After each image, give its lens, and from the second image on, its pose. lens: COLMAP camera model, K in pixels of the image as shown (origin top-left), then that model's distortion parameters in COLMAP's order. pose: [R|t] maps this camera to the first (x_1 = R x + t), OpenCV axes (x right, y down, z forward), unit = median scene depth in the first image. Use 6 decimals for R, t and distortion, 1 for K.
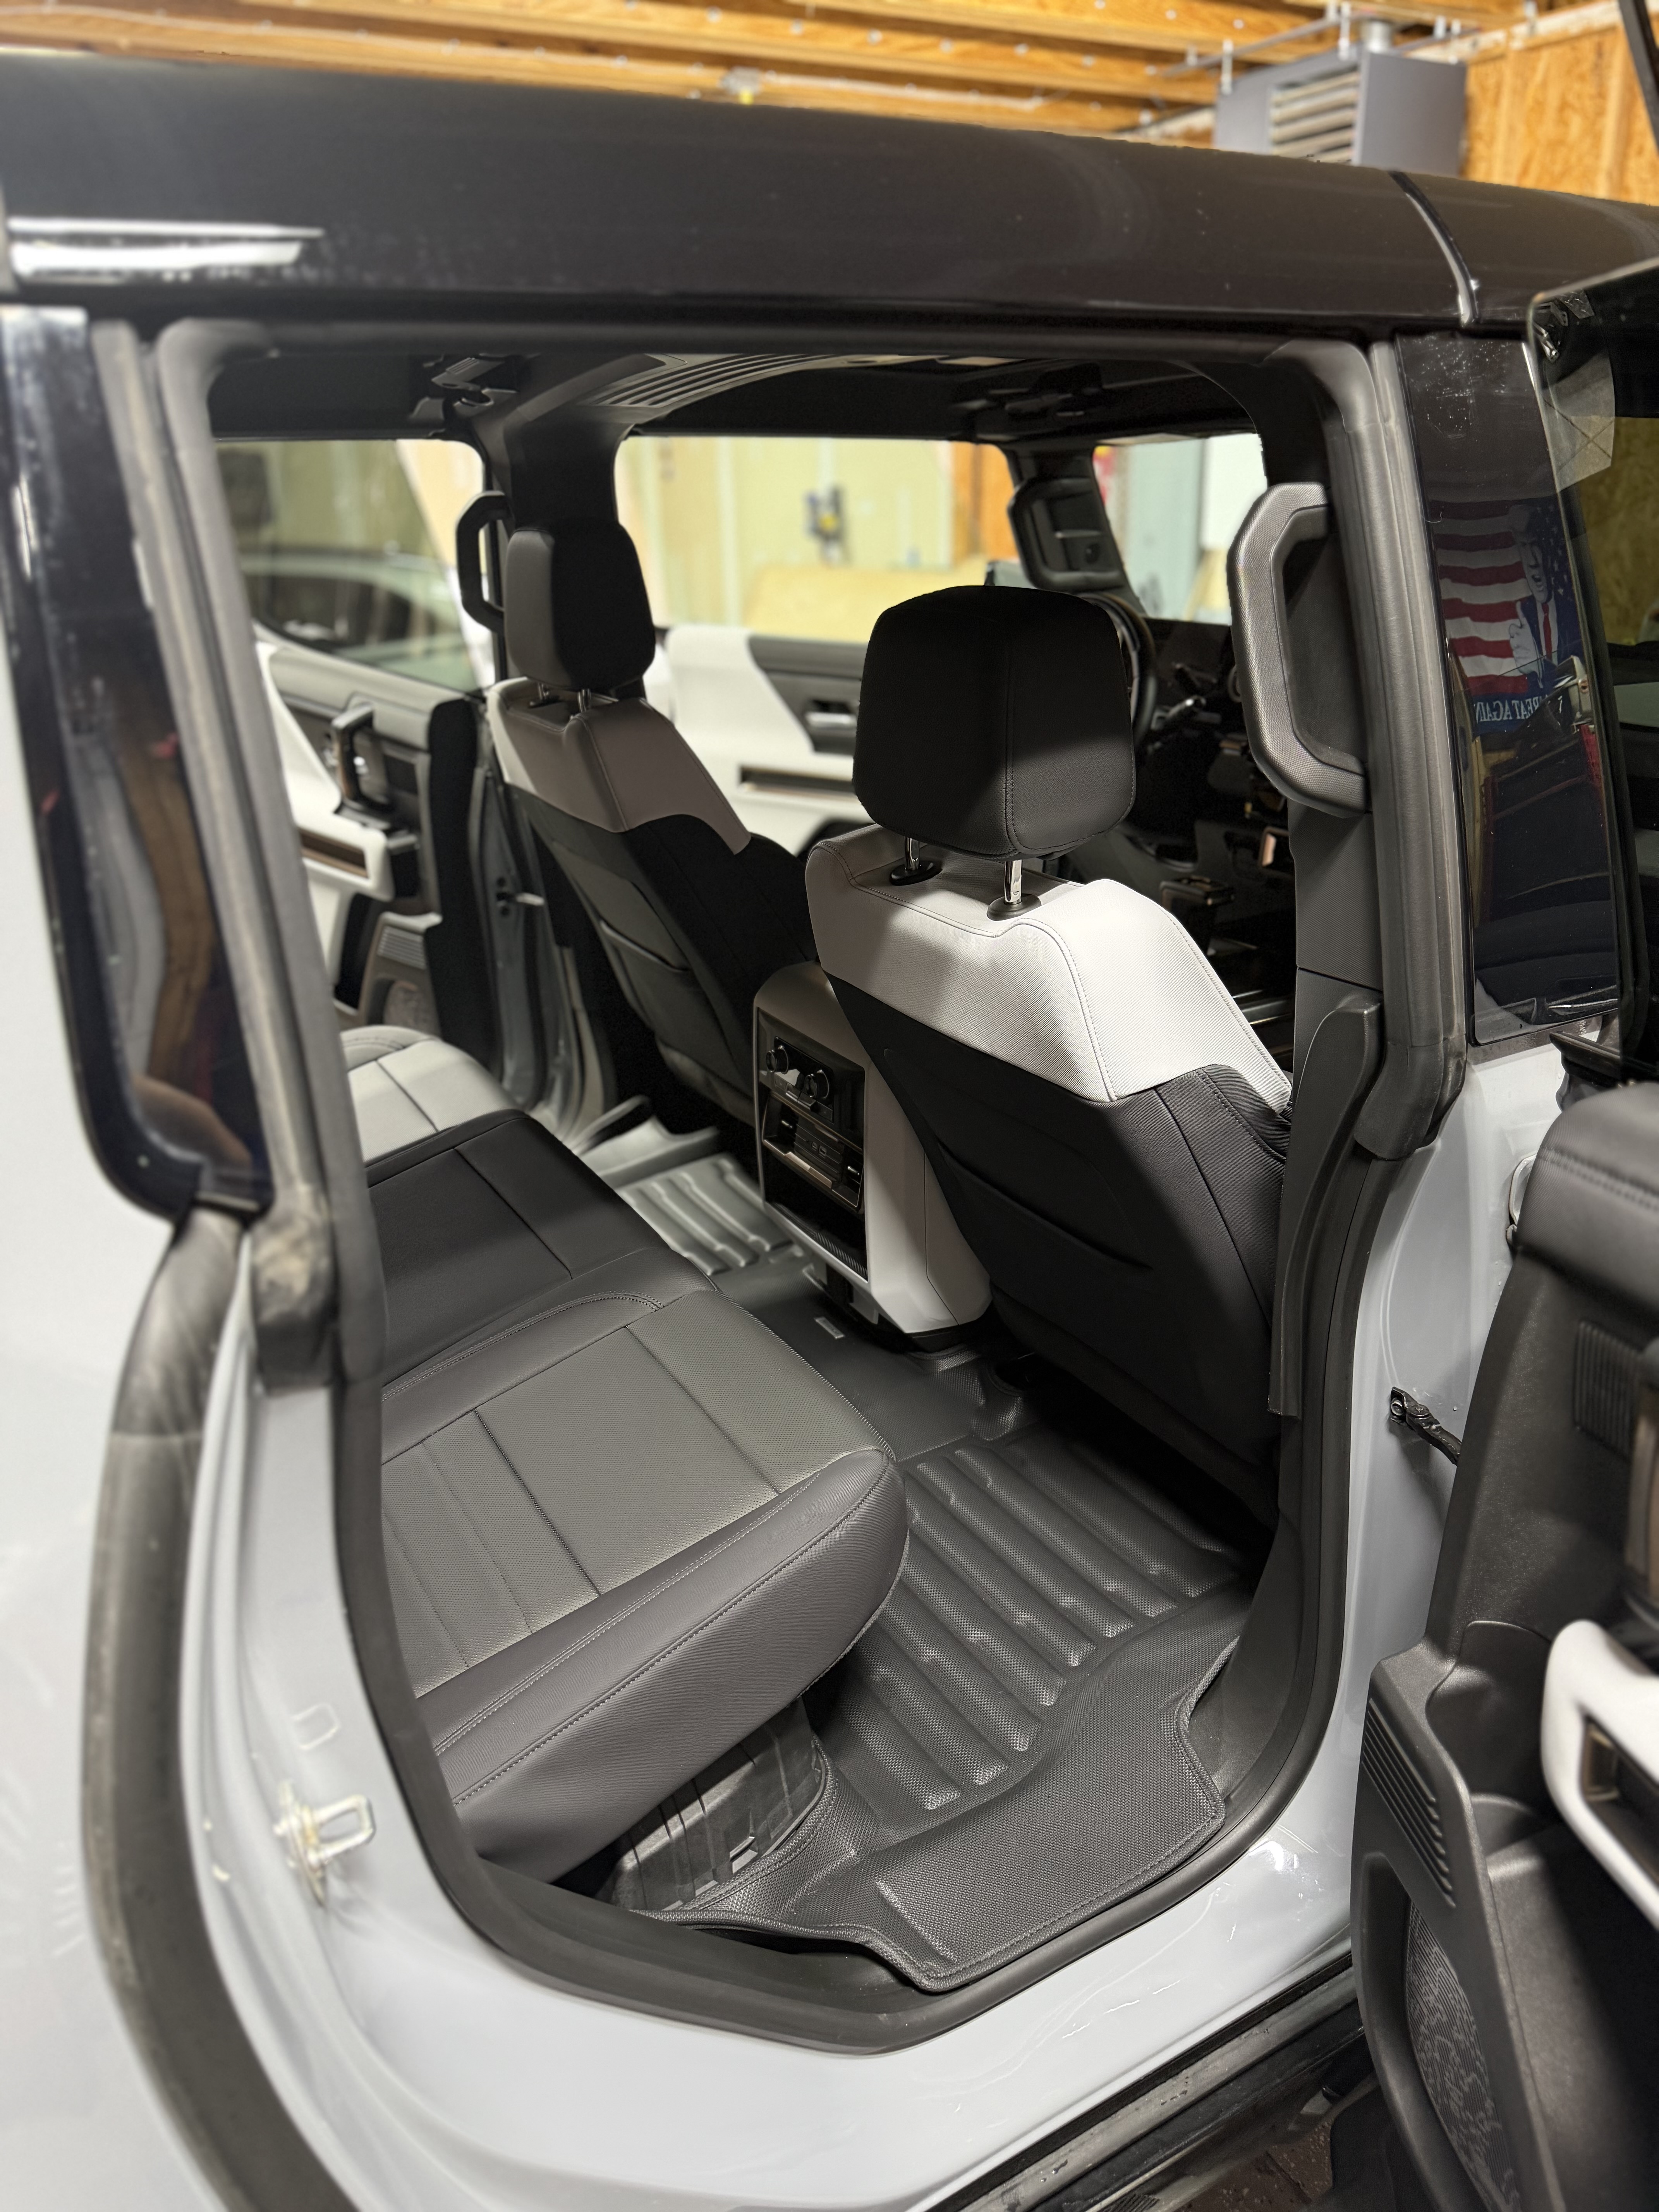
lens RADIAL K [[1576.3, 0, 829.5], [0, 1576.3, 1106.0], [0, 0, 1]] dist [-0.060037, 0.023968]
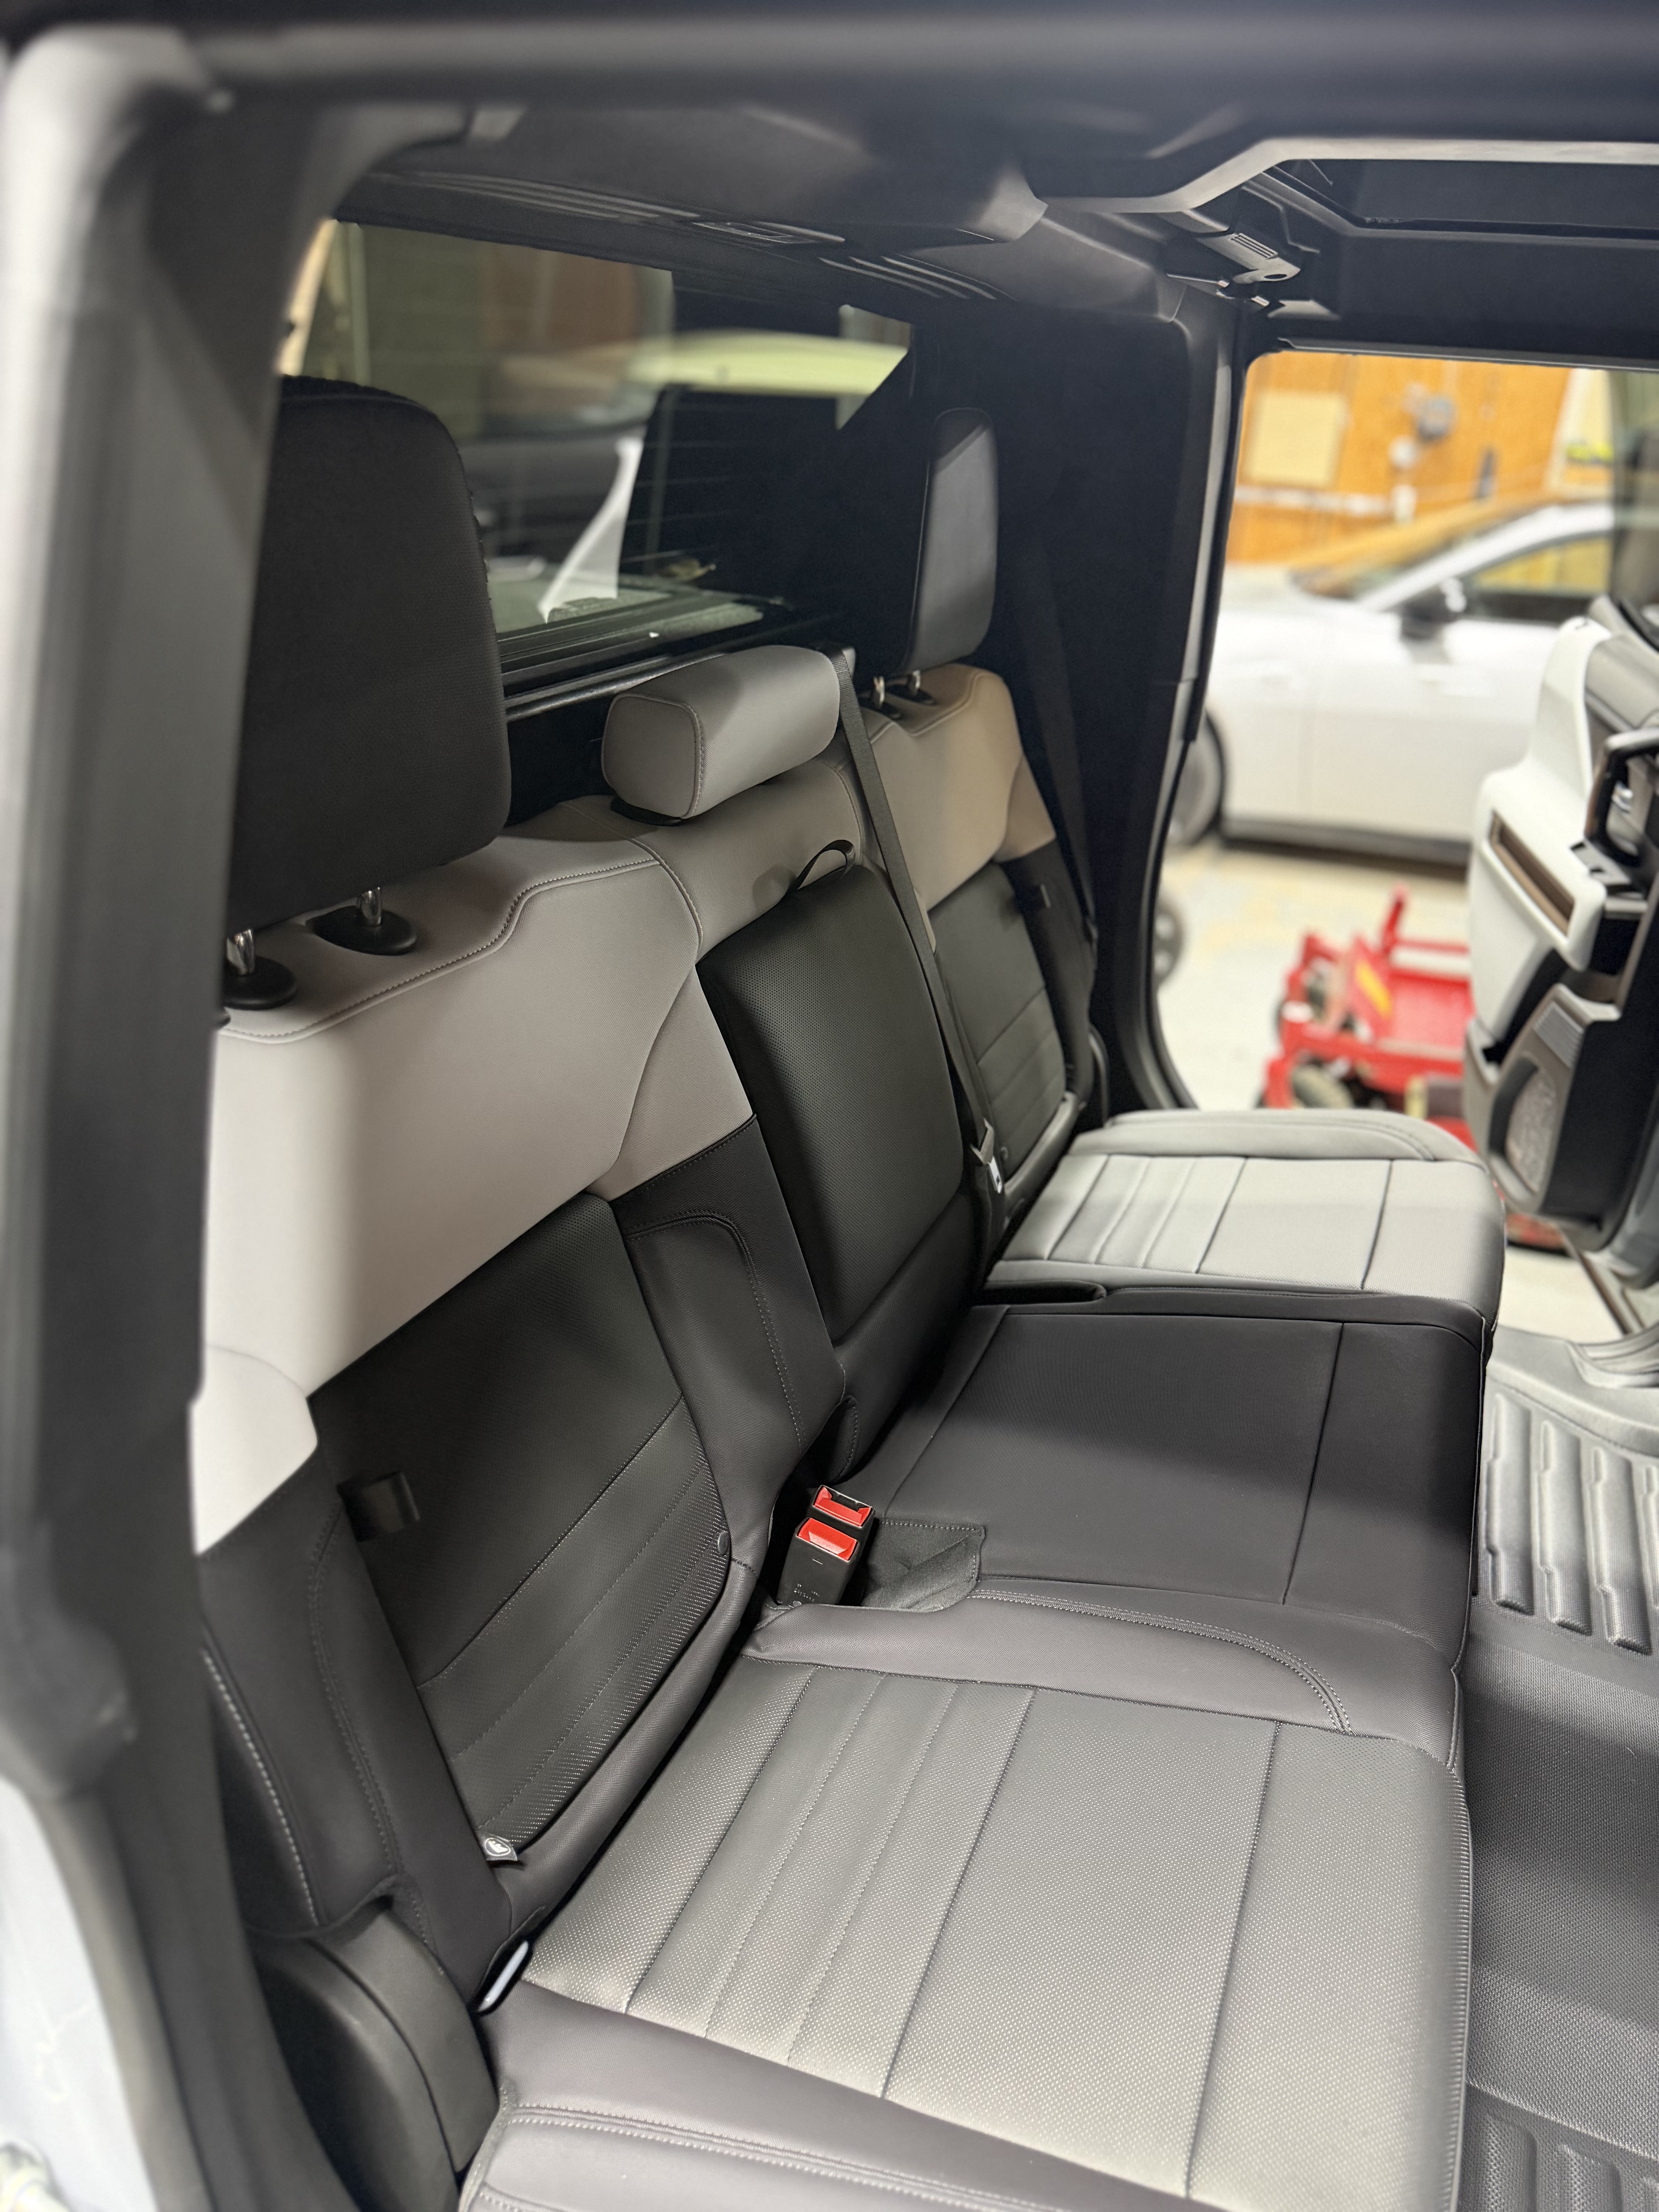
lens RADIAL K [[1546.8, 0, 829.5], [0, 1546.8, 1106.0], [0, 0, 1]] dist [-0.001656, -0.030469]
pose [[0.612984, 0.386962, -0.688848, 0.054417], [-0.360728, 0.912749, 0.191738, -0.082195], [0.702941, 0.130955, 0.699089, 0.193442]]
